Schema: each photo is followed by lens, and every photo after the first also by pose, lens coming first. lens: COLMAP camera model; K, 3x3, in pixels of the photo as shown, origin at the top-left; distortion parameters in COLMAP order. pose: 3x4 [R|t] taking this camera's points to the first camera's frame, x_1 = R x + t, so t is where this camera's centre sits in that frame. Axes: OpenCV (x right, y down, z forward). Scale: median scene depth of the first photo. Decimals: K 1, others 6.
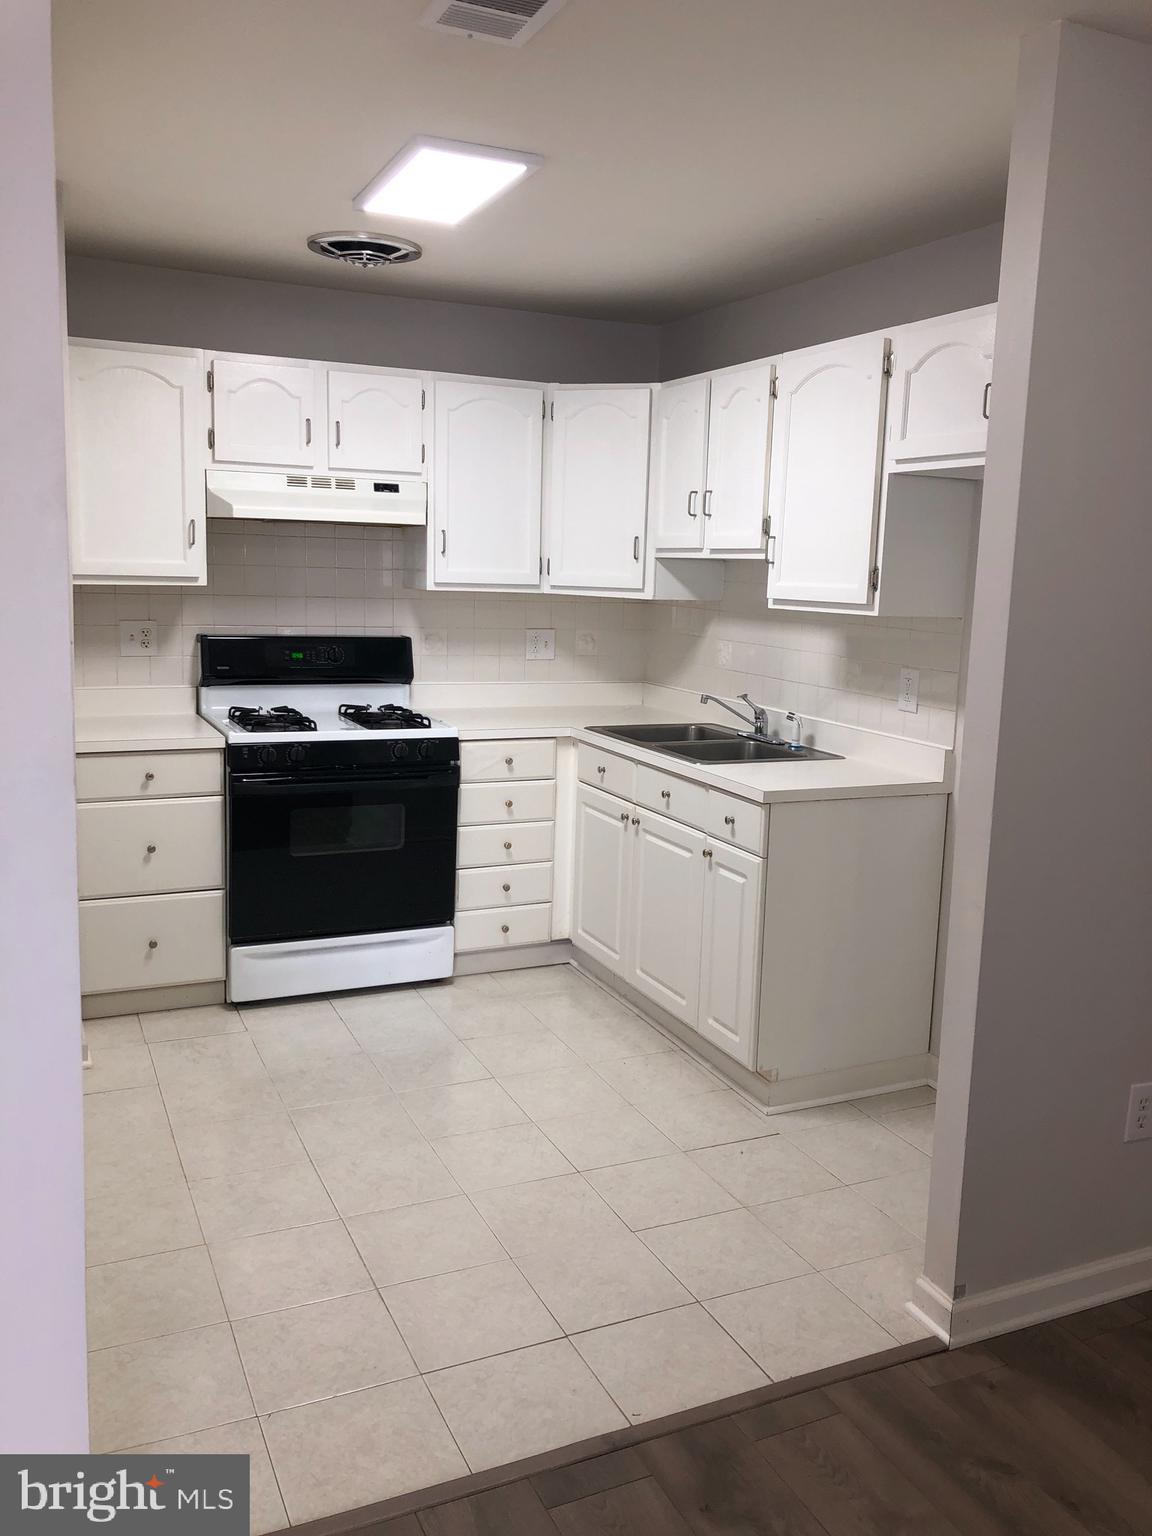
lens RADIAL K [[1258.9, 0, 578.9], [0, 1258.9, 755.8], [0, 0, 1]] dist [0.030636, -0.011885]
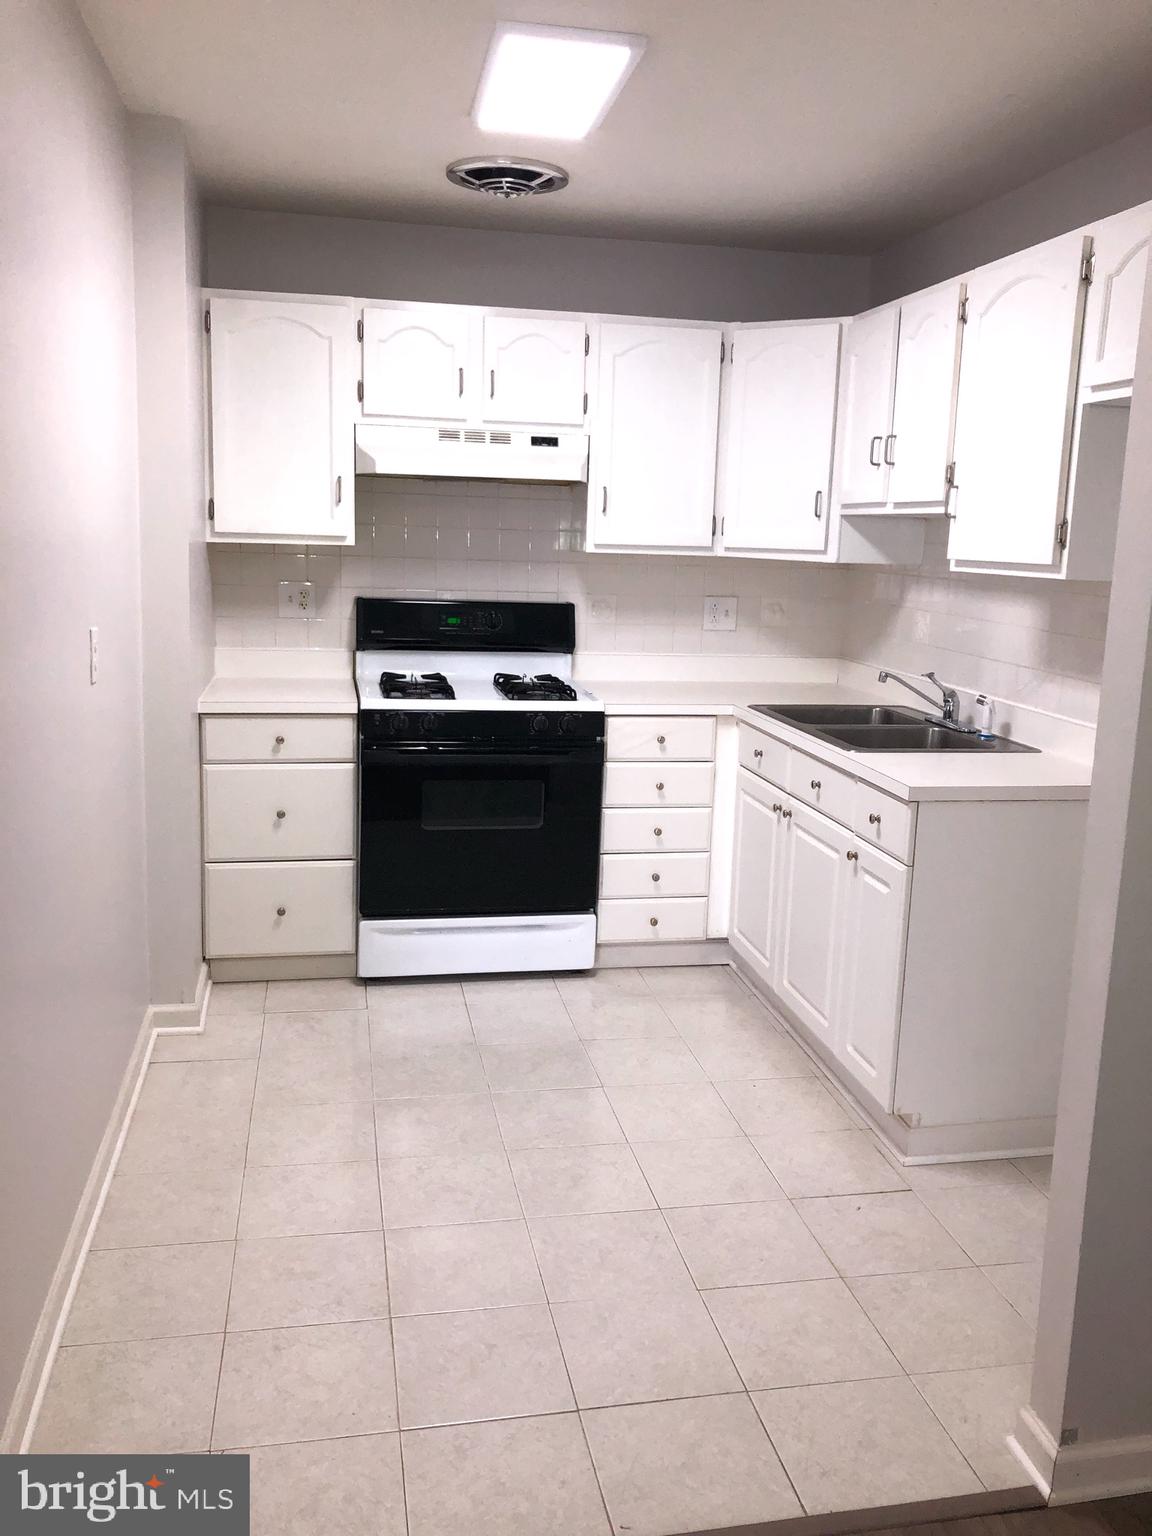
lens RADIAL K [[1256.5, 0, 572.1], [0, 1256.5, 755.8], [0, 0, 1]] dist [0.016689, -0.011619]
pose [[0.971422, 0.042767, -0.233474, 0.096624], [-0.038501, 0.998998, 0.022802, -0.002334], [0.234215, -0.013161, 0.972096, 0.101185]]
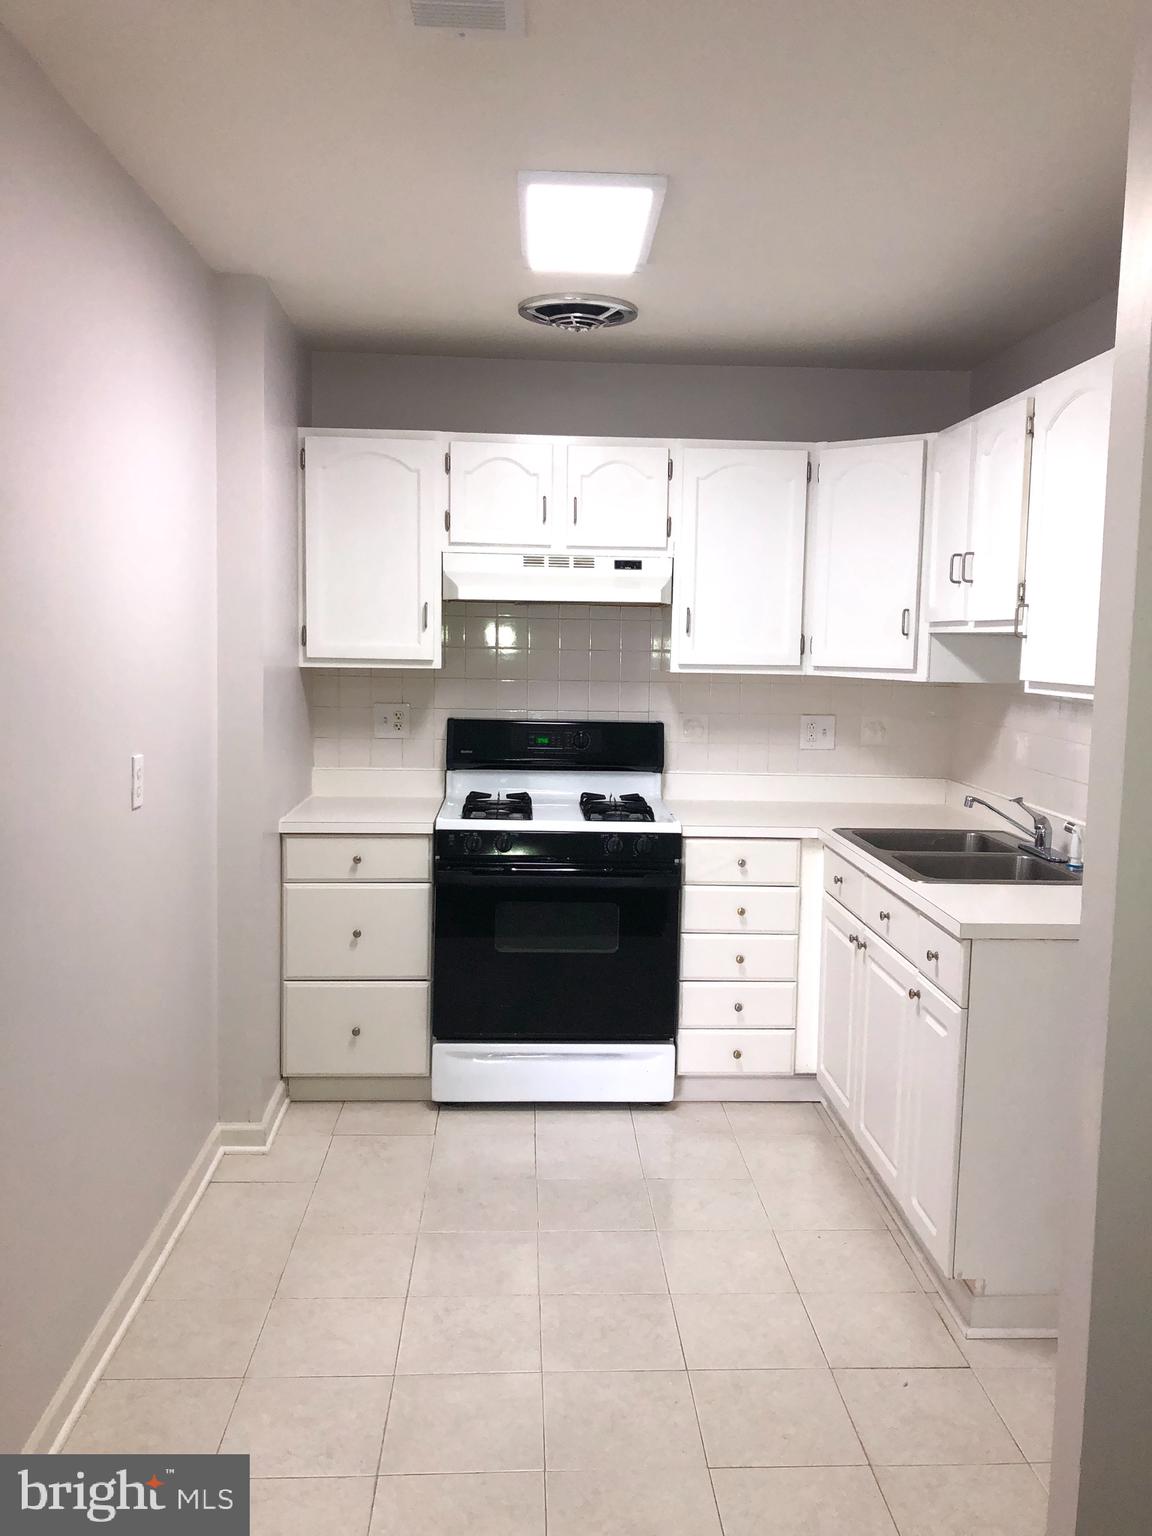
lens RADIAL K [[1259.5, 0, 587.9], [0, 1259.5, 767.4], [0, 0, 1]] dist [0.032440, -0.011635]
pose [[0.930495, 0.026842, -0.365319, 0.169880], [-0.048174, 0.997616, -0.049403, -0.014637], [0.363122, 0.063568, 0.929571, 0.132517]]
